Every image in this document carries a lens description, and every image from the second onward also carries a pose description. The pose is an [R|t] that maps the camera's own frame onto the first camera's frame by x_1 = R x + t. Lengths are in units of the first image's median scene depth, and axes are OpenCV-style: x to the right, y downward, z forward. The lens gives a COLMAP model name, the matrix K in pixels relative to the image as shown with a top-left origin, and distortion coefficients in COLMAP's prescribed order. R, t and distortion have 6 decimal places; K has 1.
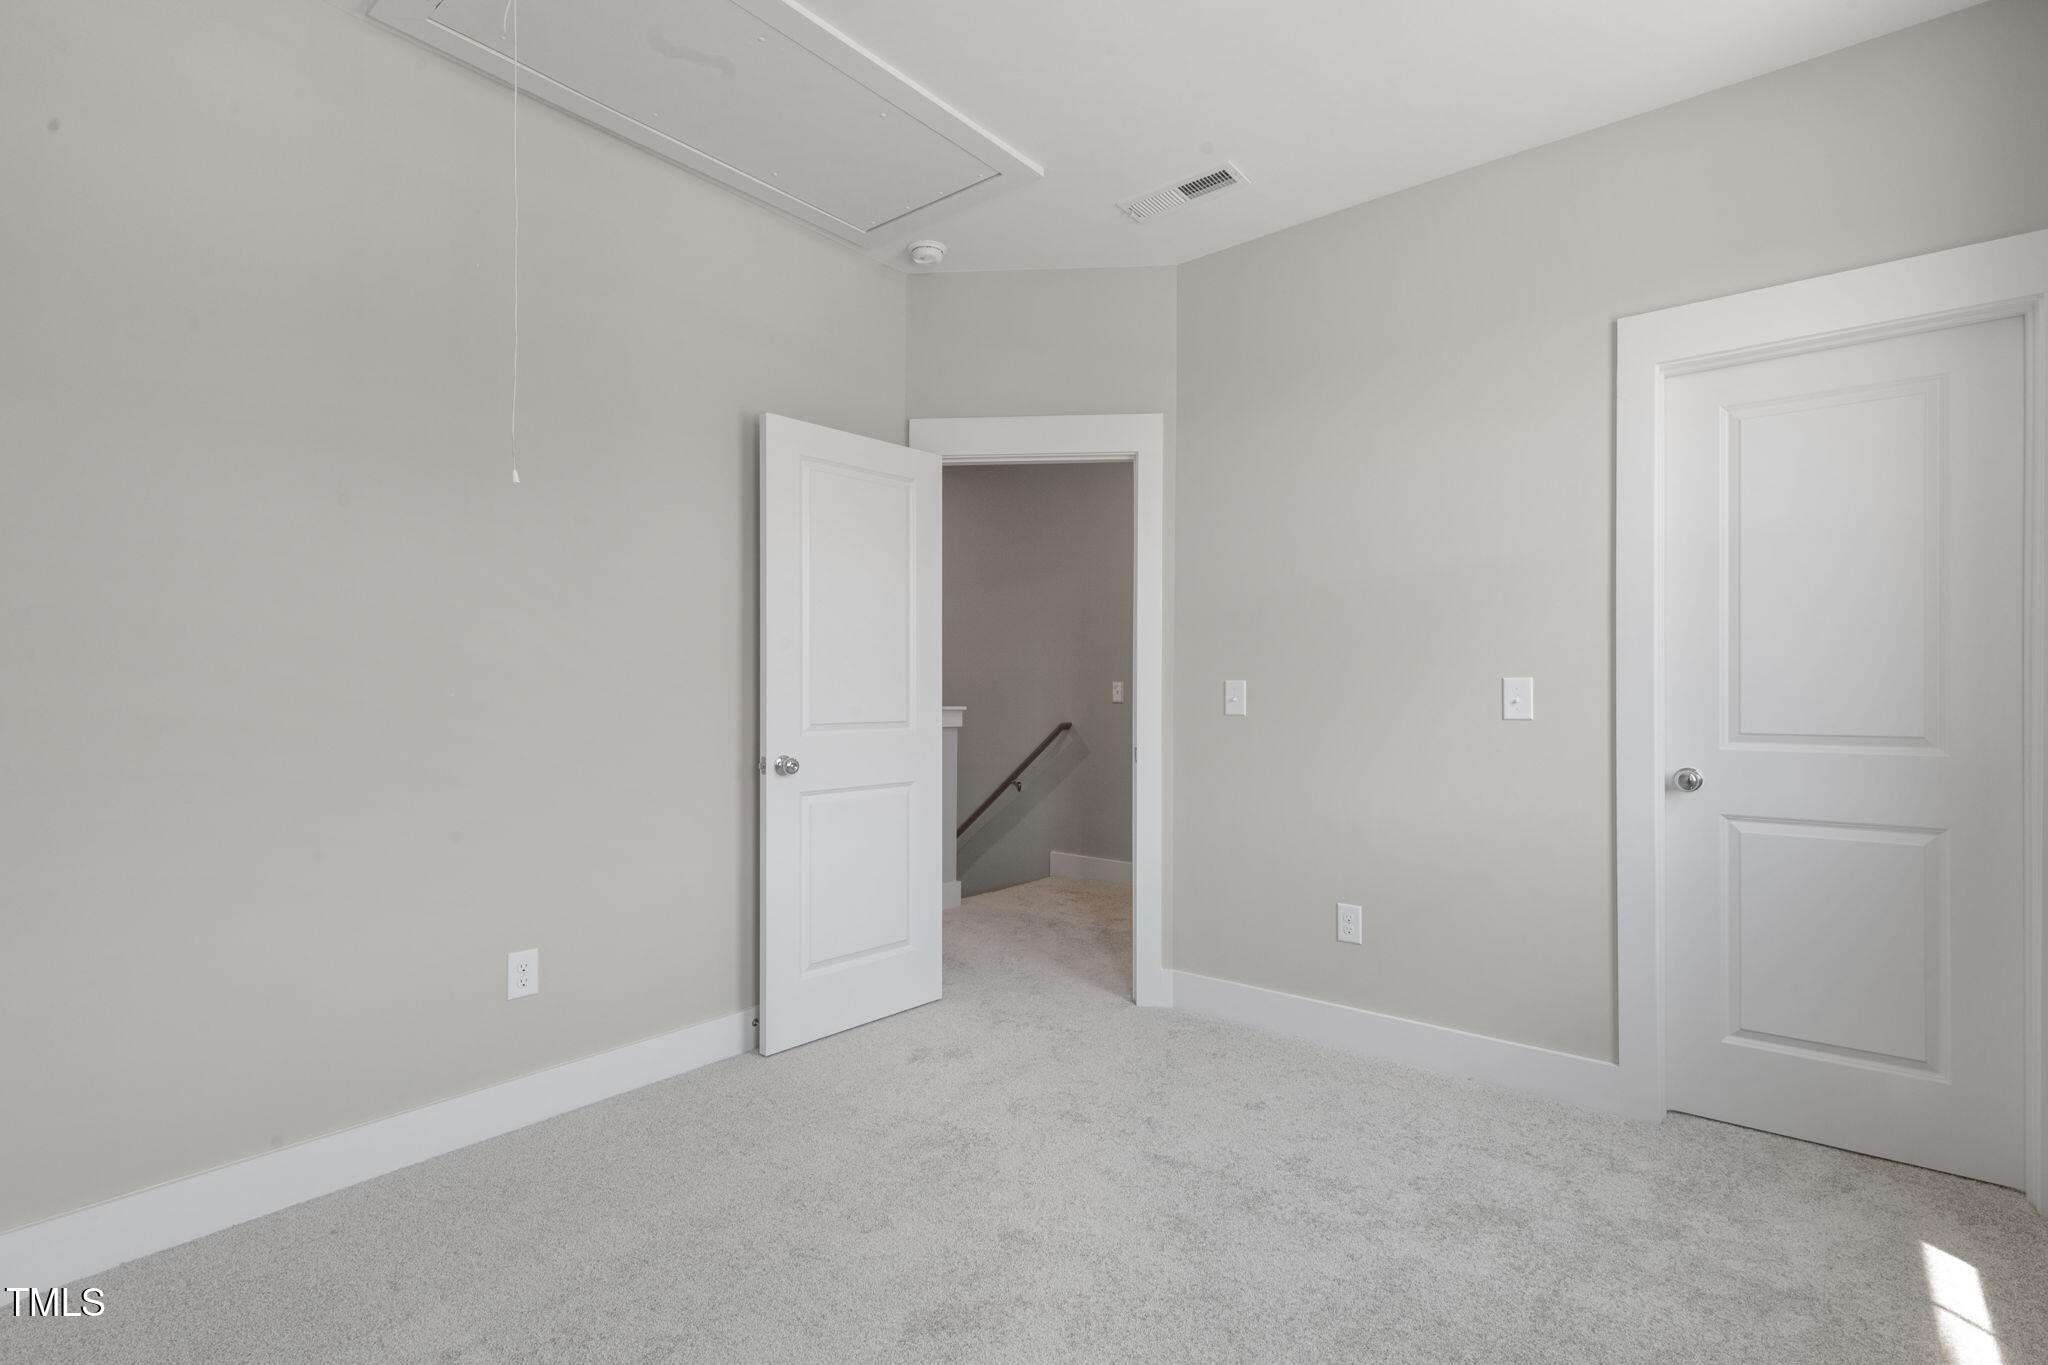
lens RADIAL K [[940.1, 0, 1013.5], [0, 940.1, 703.5], [0, 0, 1]] dist [0.012264, -0.003709]
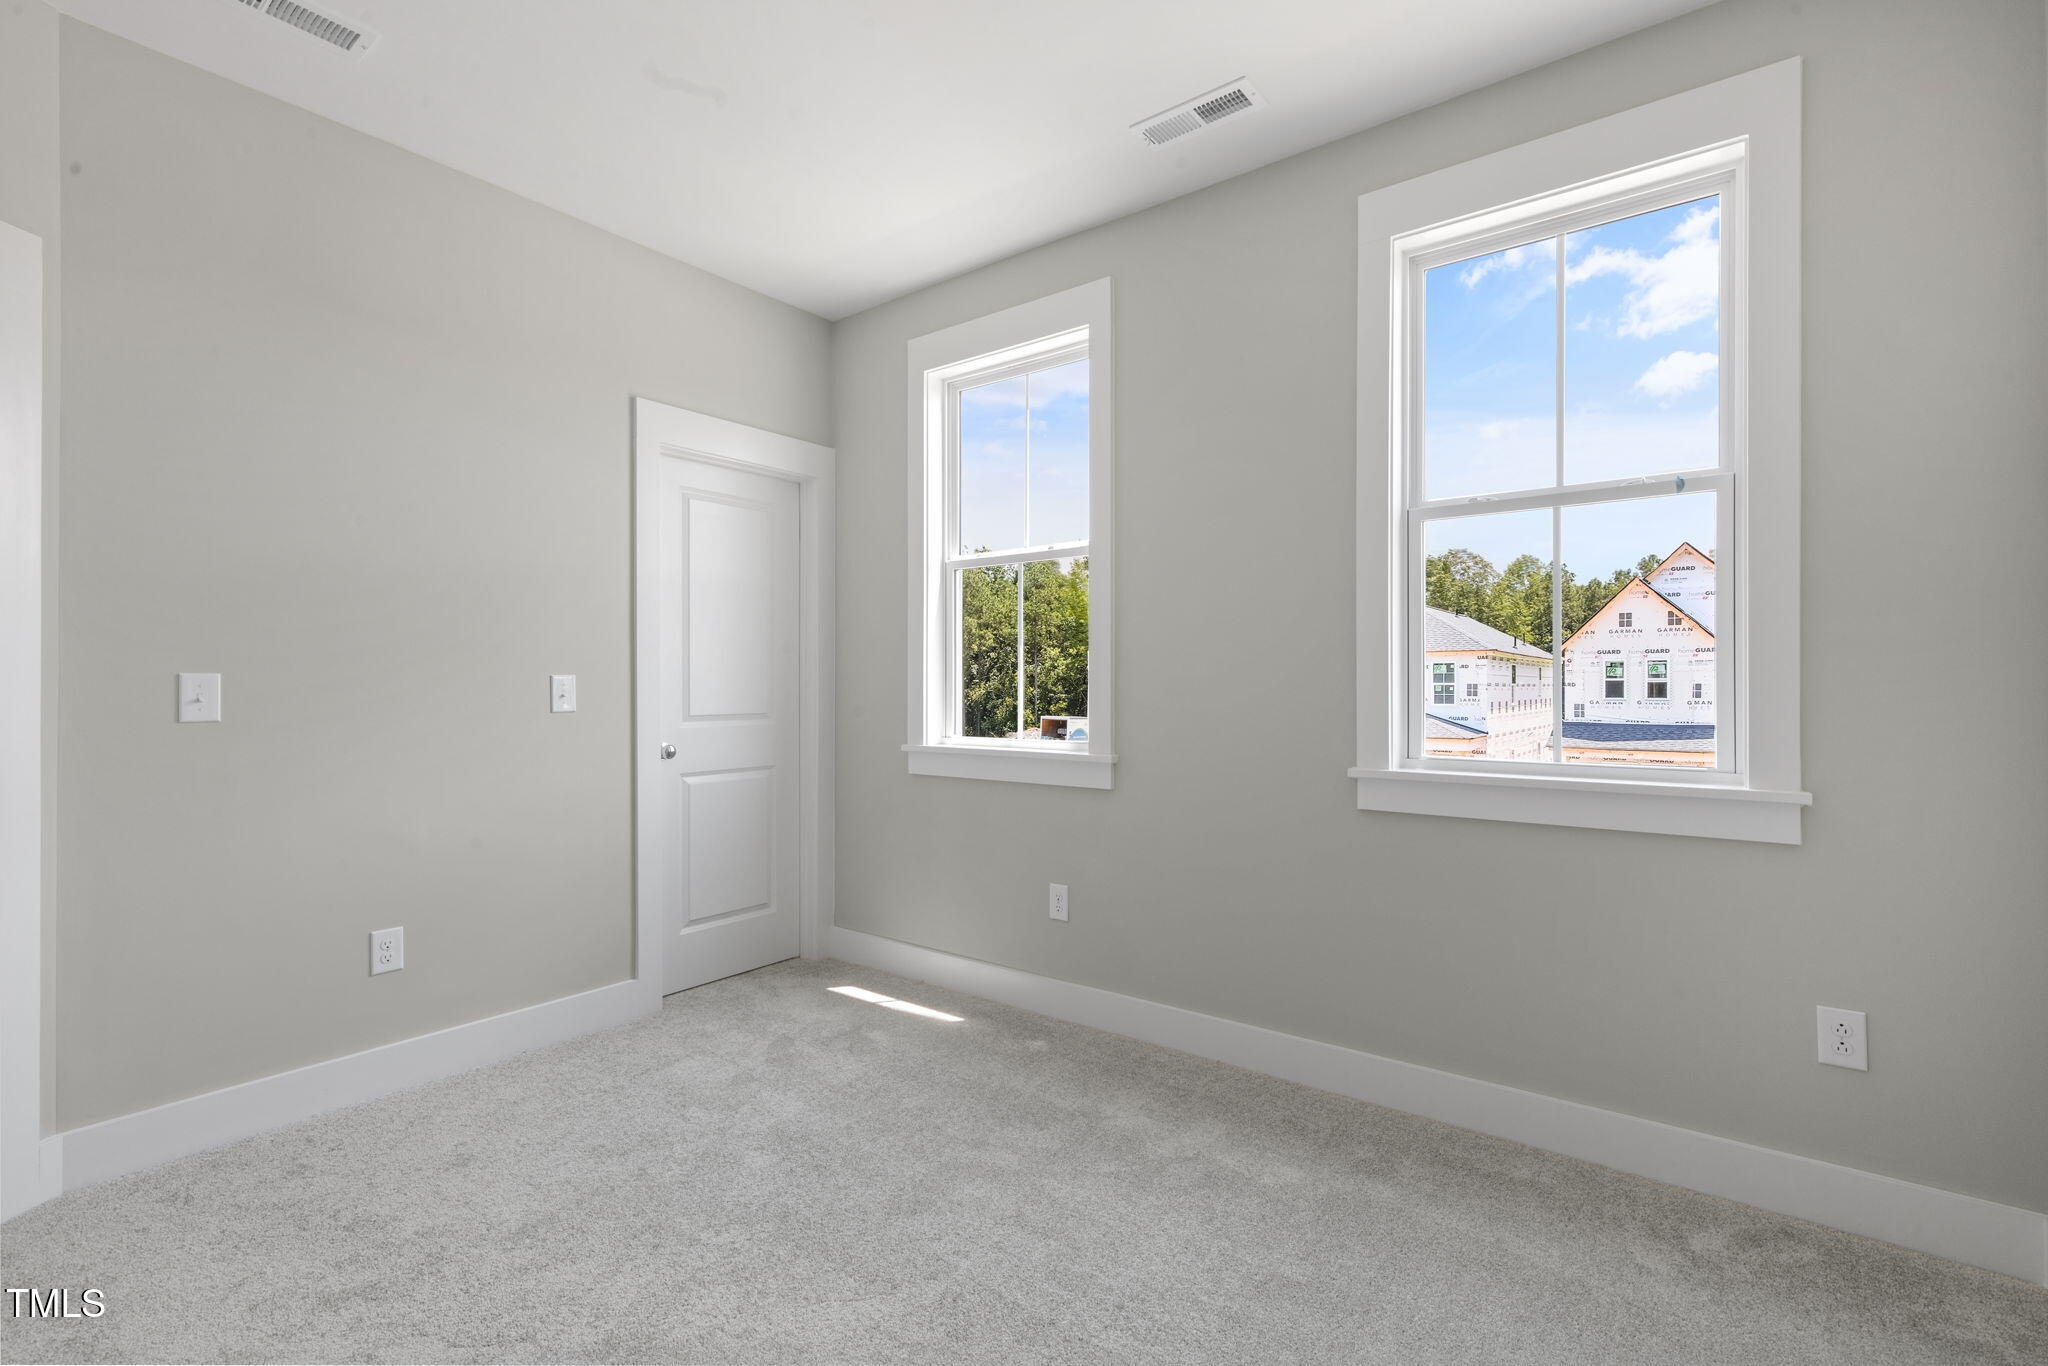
lens RADIAL K [[940.1, 0, 1019.8], [0, 940.1, 699.5], [0, 0, 1]] dist [0.012264, -0.003709]
pose [[-0.031483, -0.014223, 0.999403, -0.686438], [0.015200, 0.999776, 0.014707, -0.007037], [-0.999389, 0.015654, -0.031260, 0.545630]]
